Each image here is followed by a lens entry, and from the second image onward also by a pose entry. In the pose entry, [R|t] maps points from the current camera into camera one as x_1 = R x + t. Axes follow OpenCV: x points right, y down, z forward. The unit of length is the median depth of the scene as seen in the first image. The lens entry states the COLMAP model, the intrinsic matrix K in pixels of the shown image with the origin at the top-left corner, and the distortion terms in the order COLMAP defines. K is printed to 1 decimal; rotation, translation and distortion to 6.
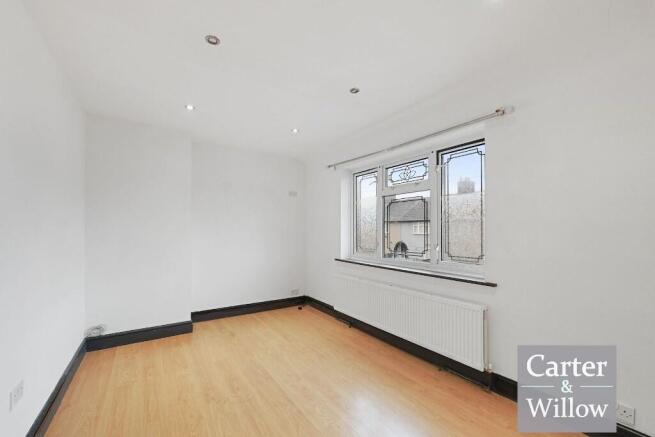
lens RADIAL K [[269.2, 0, 327.5], [0, 269.2, 218.5], [0, 0, 1]] dist [-0.001052, -0.000080]
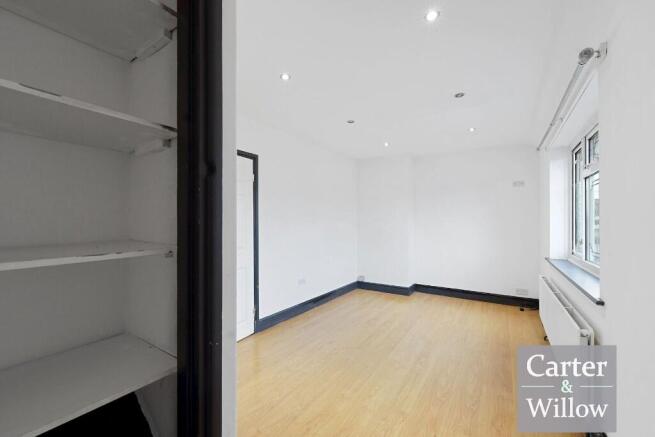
lens RADIAL K [[269.2, 0, 327.5], [0, 269.2, 218.5], [0, 0, 1]] dist [-0.001052, -0.000080]
pose [[0.412592, -0.008612, -0.910875, 0.443182], [0.036997, 0.999289, 0.007310, -0.005345], [0.910165, -0.036715, 0.412617, 0.035999]]
